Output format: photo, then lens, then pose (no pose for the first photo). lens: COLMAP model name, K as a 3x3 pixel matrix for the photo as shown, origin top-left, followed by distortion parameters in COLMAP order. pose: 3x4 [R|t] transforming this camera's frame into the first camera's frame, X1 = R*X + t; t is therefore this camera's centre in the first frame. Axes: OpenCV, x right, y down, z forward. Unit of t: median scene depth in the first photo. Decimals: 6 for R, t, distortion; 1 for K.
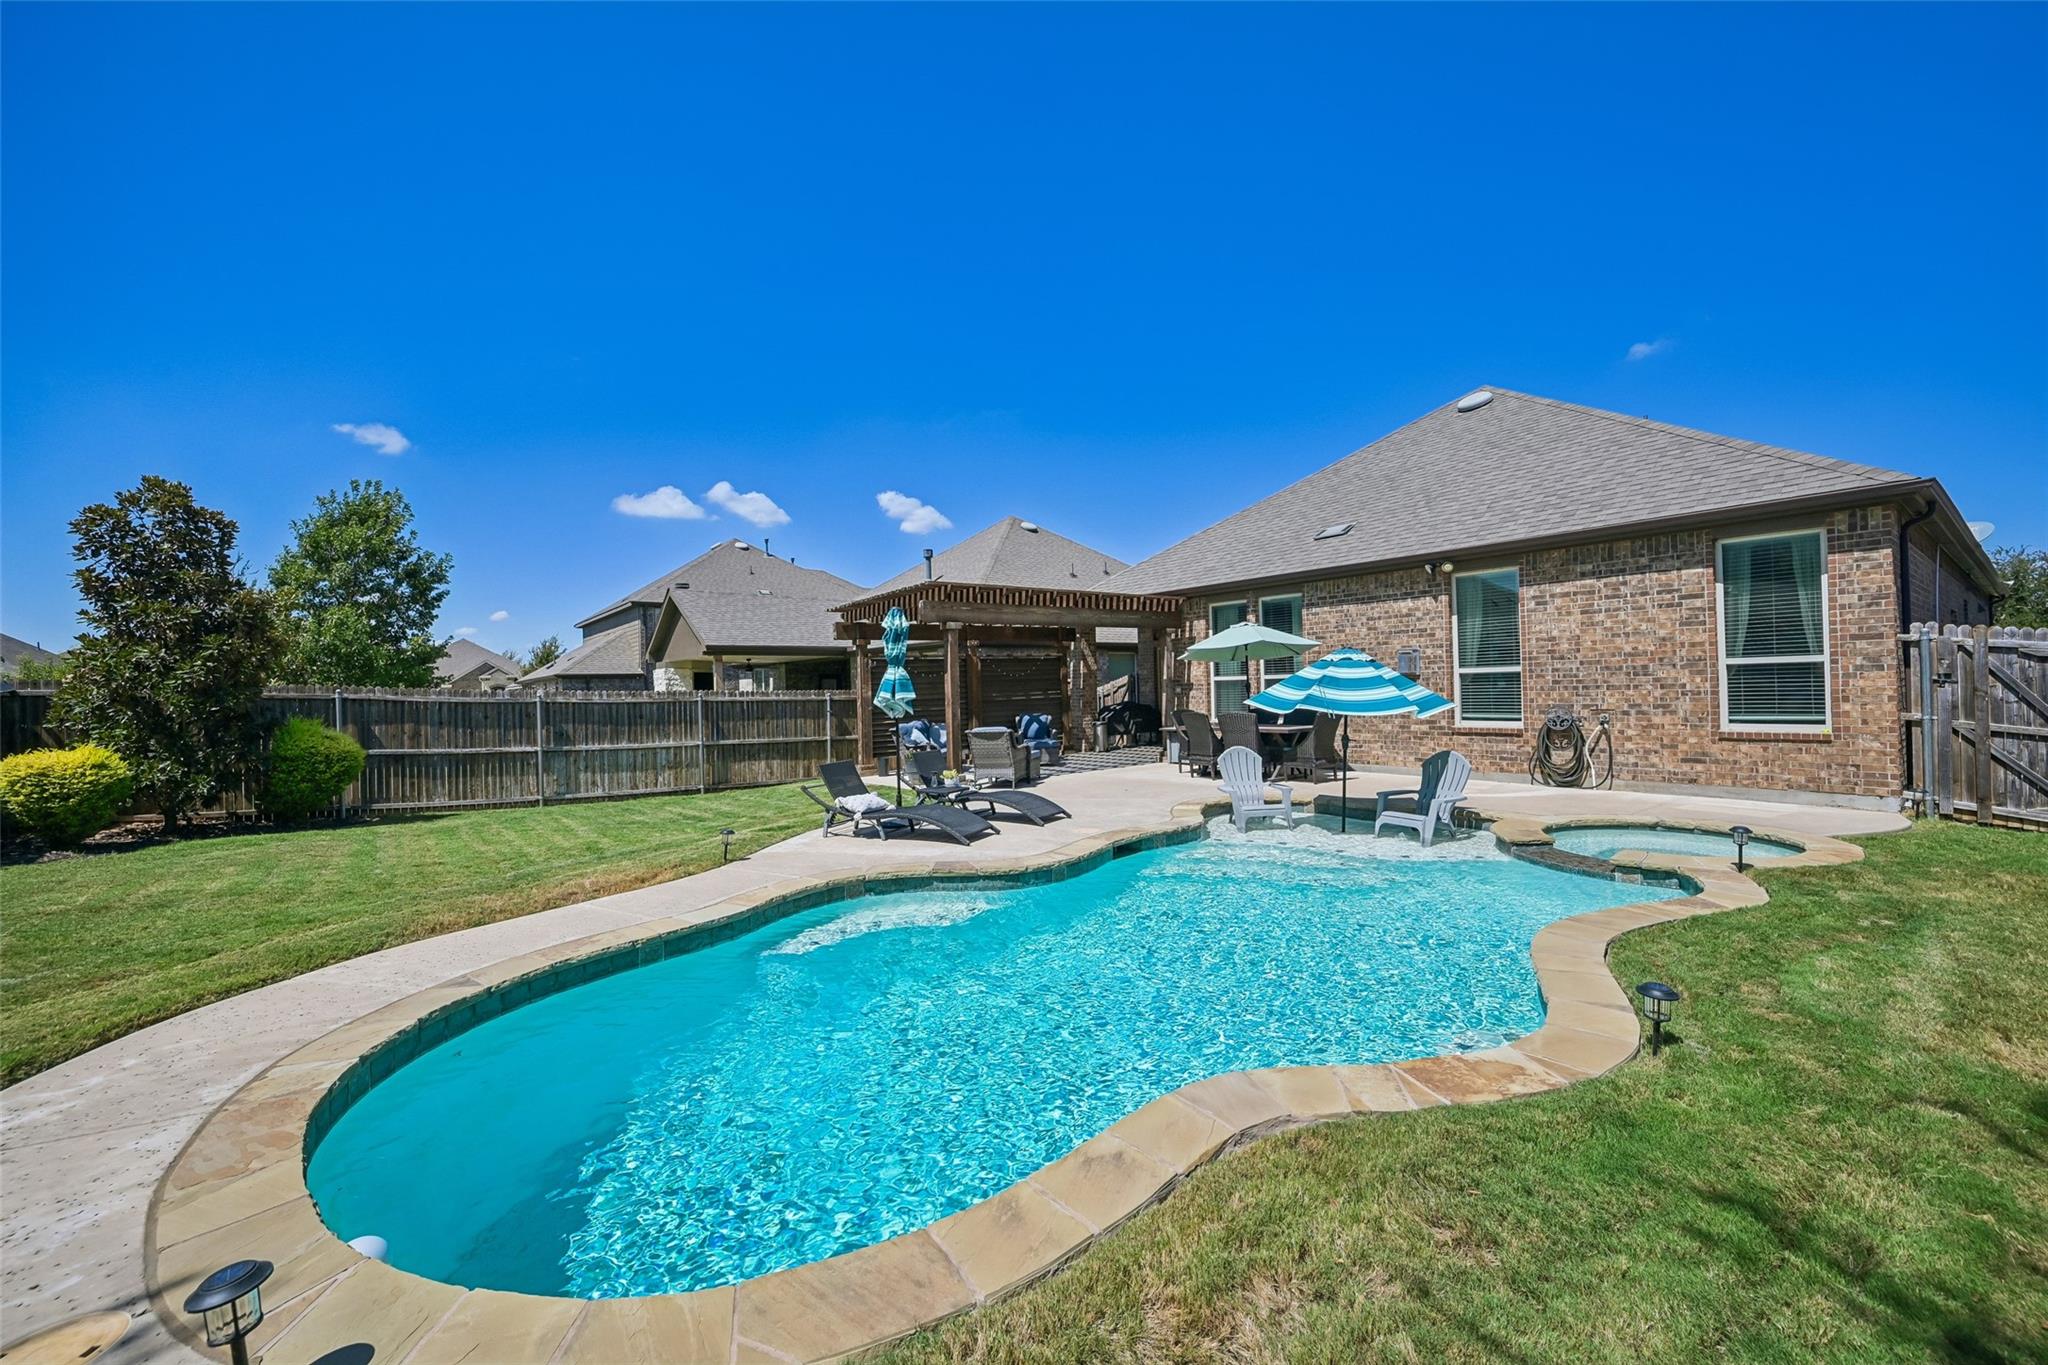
lens RADIAL K [[813.1, 0, 1027.0], [0, 813.1, 685.1], [0, 0, 1]] dist [0.000530, 0.000394]
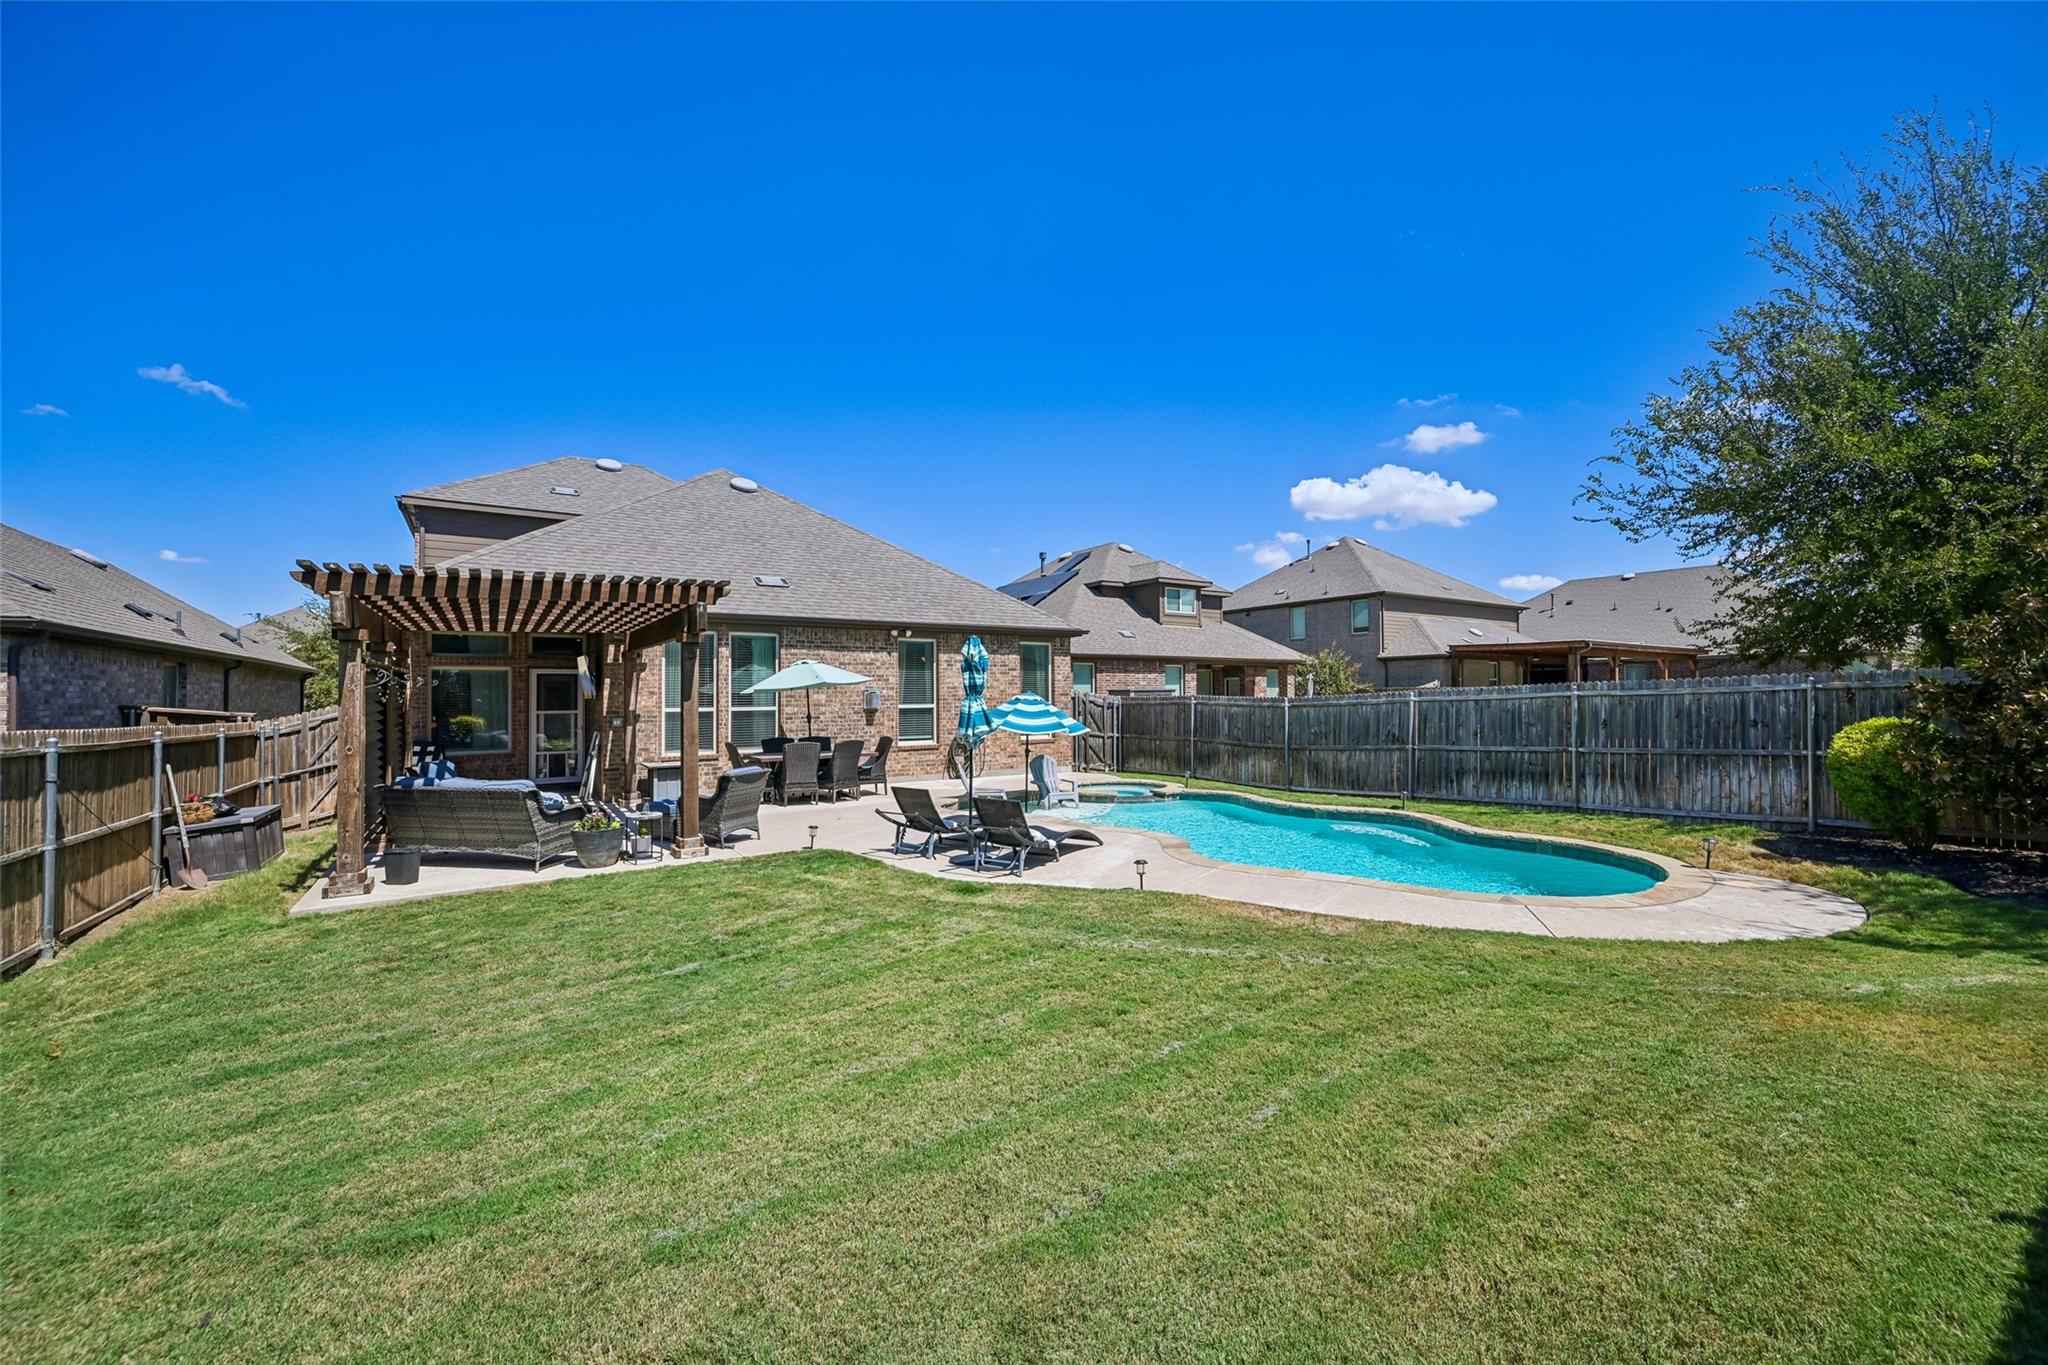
lens RADIAL K [[813.1, 0, 1027.0], [0, 813.1, 685.1], [0, 0, 1]] dist [0.000530, 0.000394]
pose [[0.083486, 0.041294, 0.995653, -0.655529], [0.001515, 0.999135, -0.041565, 0.003569], [-0.996508, 0.004979, 0.083351, 0.496935]]
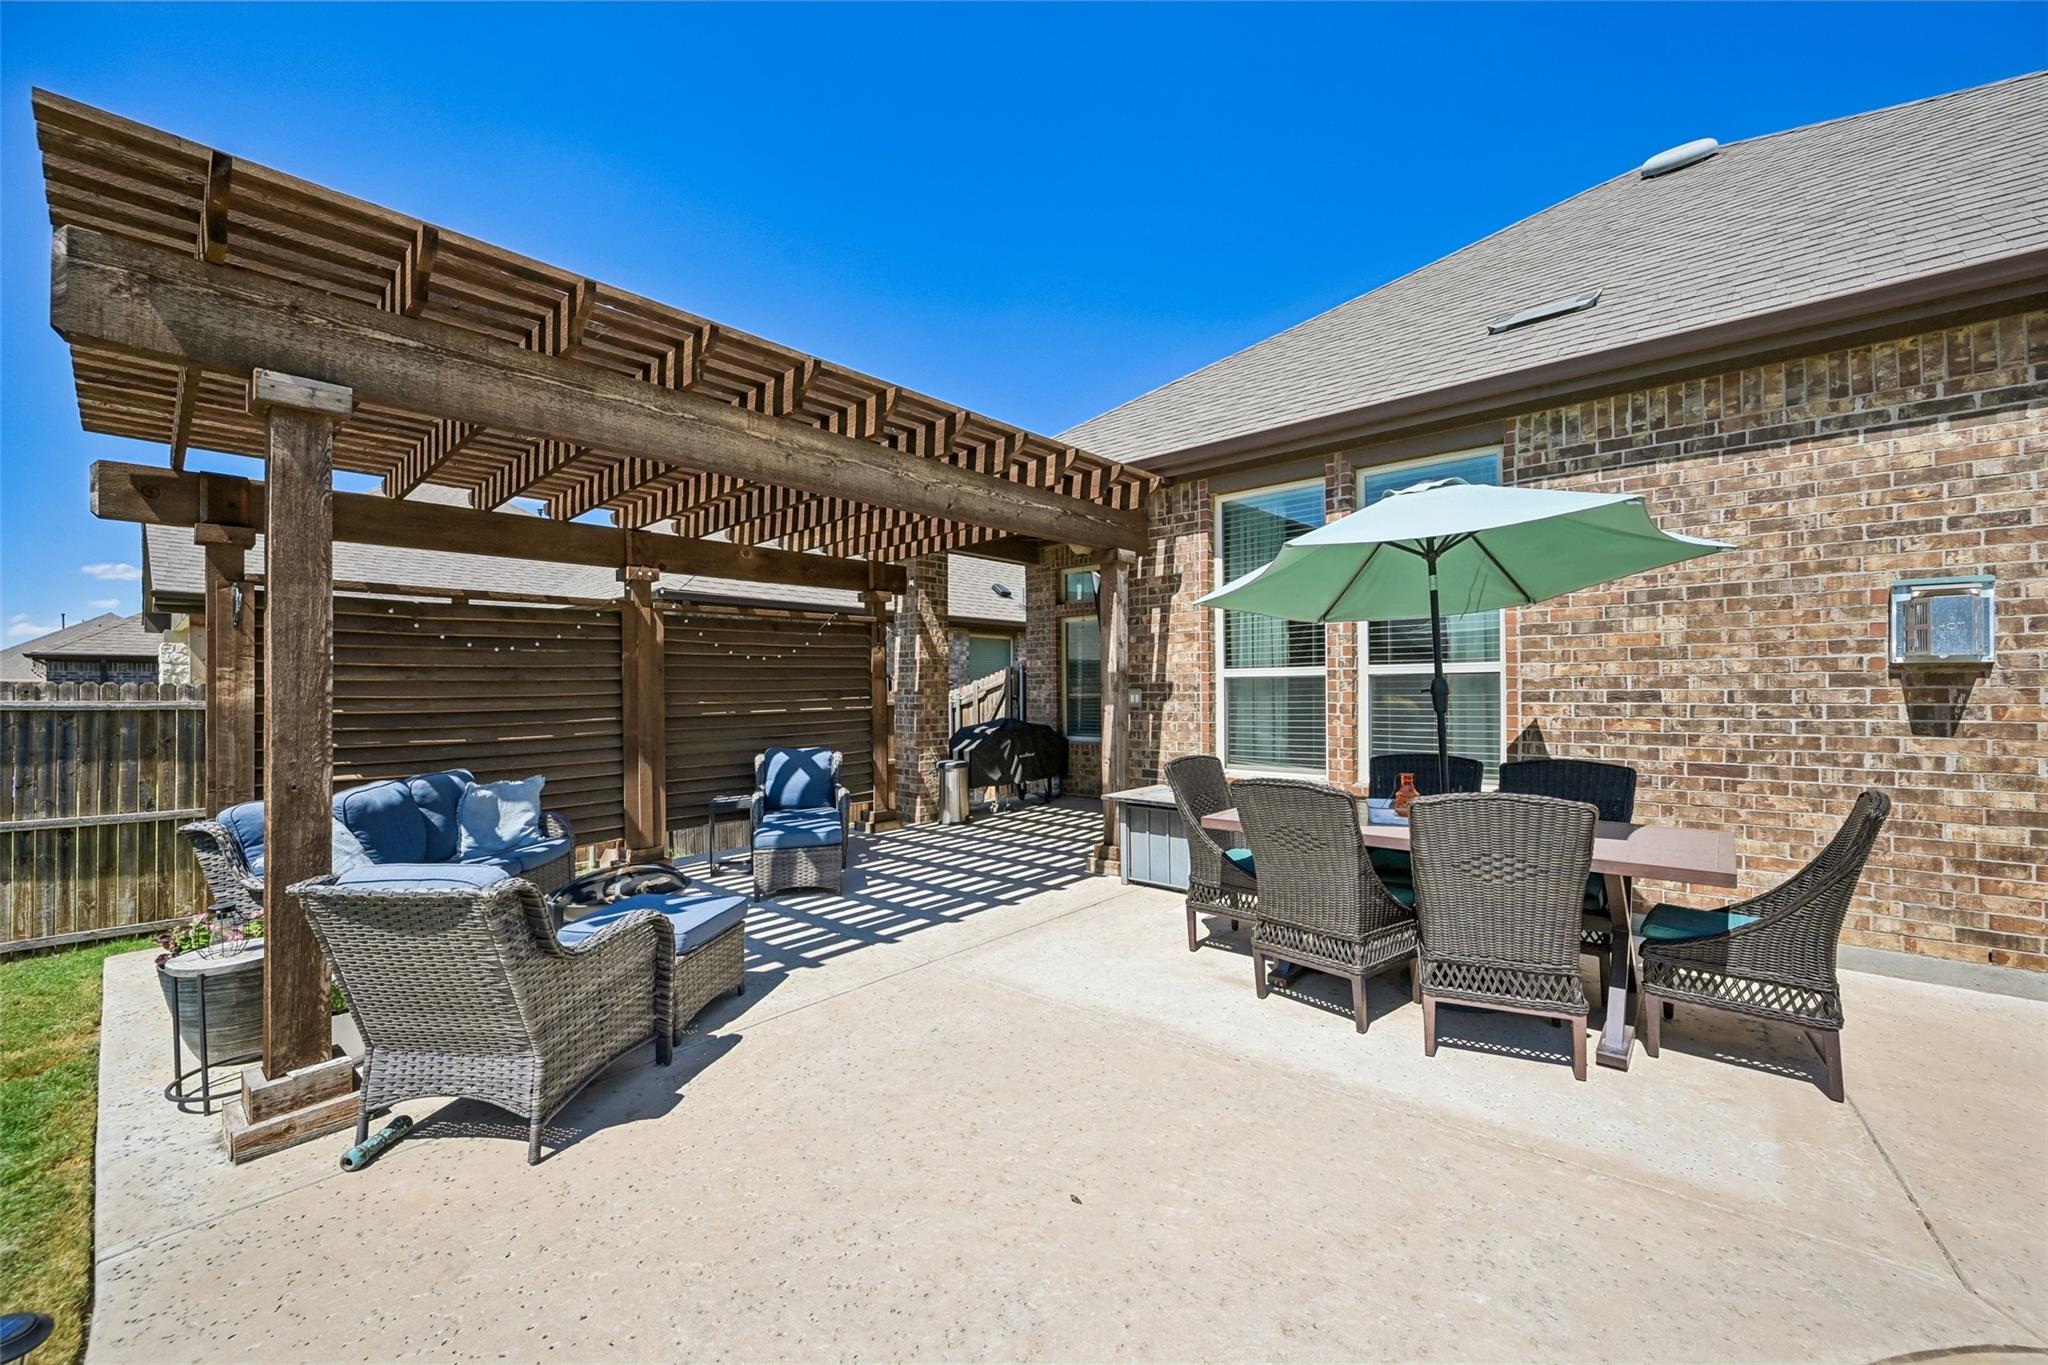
lens RADIAL K [[813.1, 0, 1027.0], [0, 813.1, 685.1], [0, 0, 1]] dist [0.000530, 0.000394]
pose [[0.983736, 0.018994, 0.178614, 0.052210], [-0.017593, 0.999801, -0.009426, 0.004000], [-0.178758, 0.006131, 0.983874, 0.590142]]
